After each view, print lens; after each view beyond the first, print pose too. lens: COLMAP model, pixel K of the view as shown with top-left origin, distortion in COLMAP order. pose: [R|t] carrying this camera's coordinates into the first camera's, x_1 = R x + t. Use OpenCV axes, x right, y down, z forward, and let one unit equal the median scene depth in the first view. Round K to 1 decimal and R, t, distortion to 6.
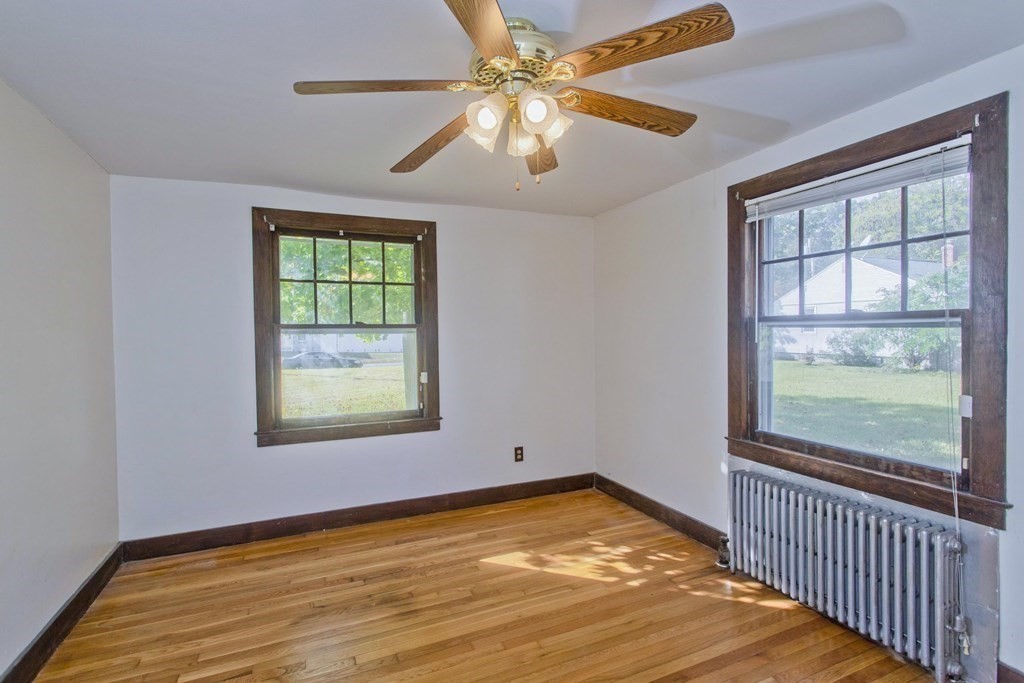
lens RADIAL K [[483.2, 0, 515.2], [0, 483.2, 337.0], [0, 0, 1]] dist [0.000580, 0.000528]
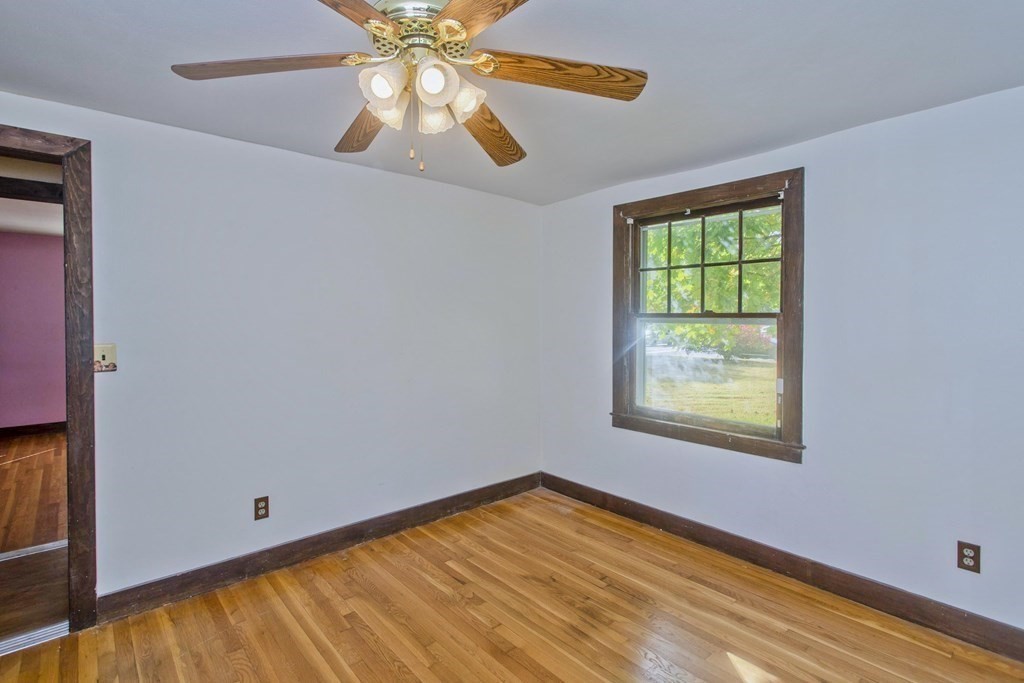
lens RADIAL K [[502.1, 0, 509.4], [0, 502.1, 326.5], [0, 0, 1]] dist [0.000617, 0.000003]
pose [[0.298306, 0.027359, -0.954078, 0.519086], [-0.015561, 0.999596, 0.023799, -0.022720], [0.954343, 0.007747, 0.298612, 0.482480]]
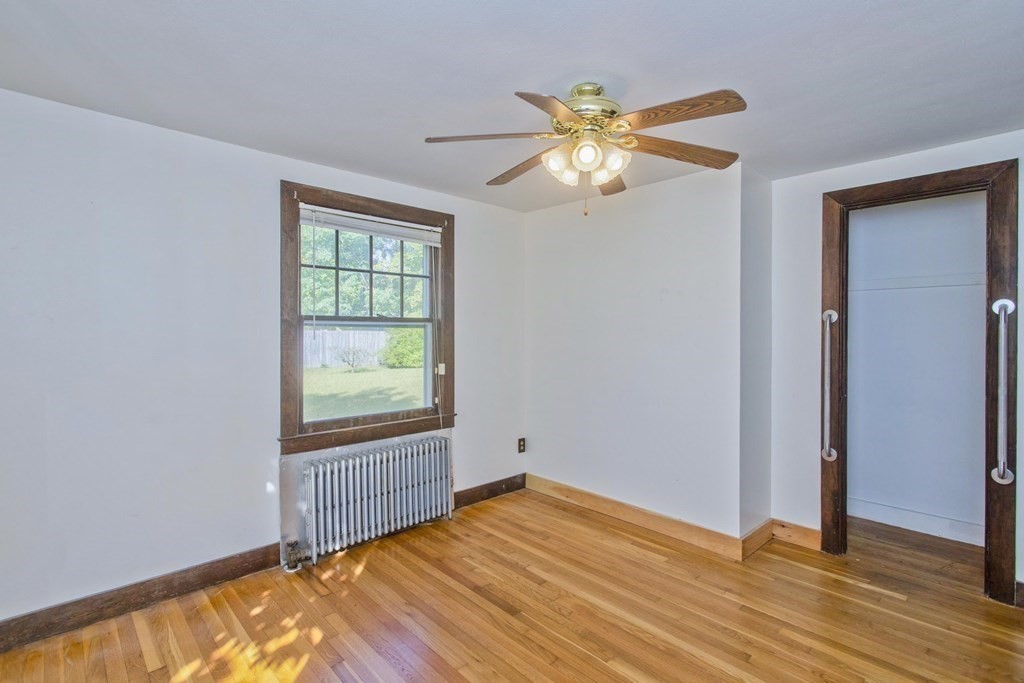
lens RADIAL K [[491.2, 0, 510.9], [0, 491.2, 329.8], [0, 0, 1]] dist [-0.001154, -0.000455]
pose [[-0.336451, 0.011653, 0.941629, -0.633497], [0.013422, 0.999881, -0.007578, 0.003551], [-0.941605, 0.010089, -0.336568, 0.894824]]
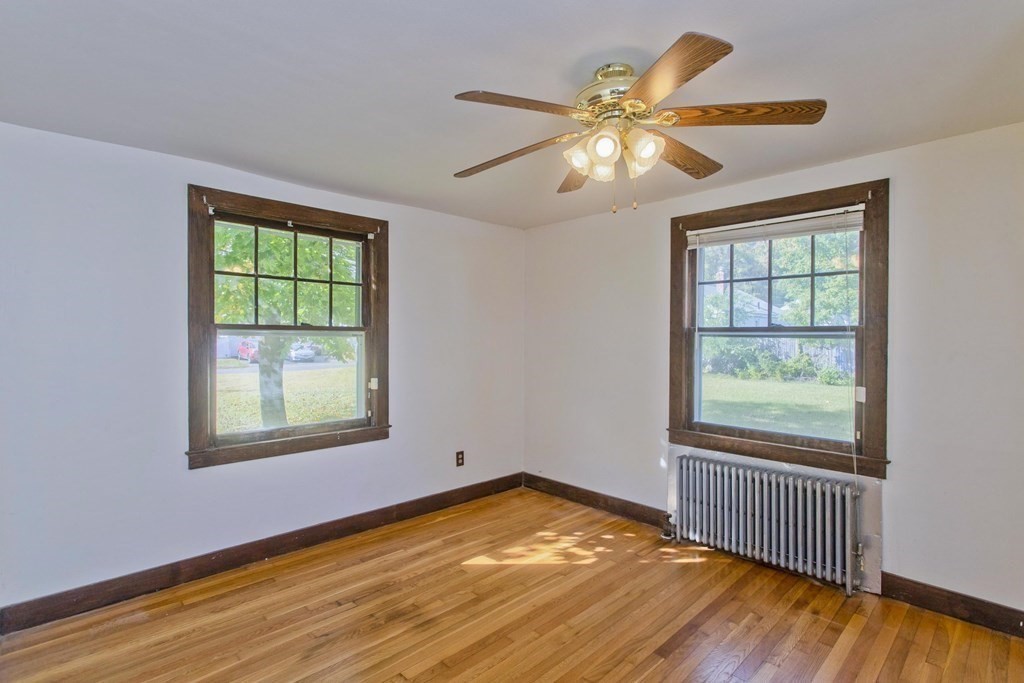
lens RADIAL K [[490.4, 0, 516.3], [0, 490.4, 337.4], [0, 0, 1]] dist [0.003034, -0.000230]
pose [[0.937678, 0.014907, 0.347186, -0.331118], [-0.010756, 0.999846, -0.013881, 0.004323], [-0.347339, 0.009282, 0.937694, 0.000716]]
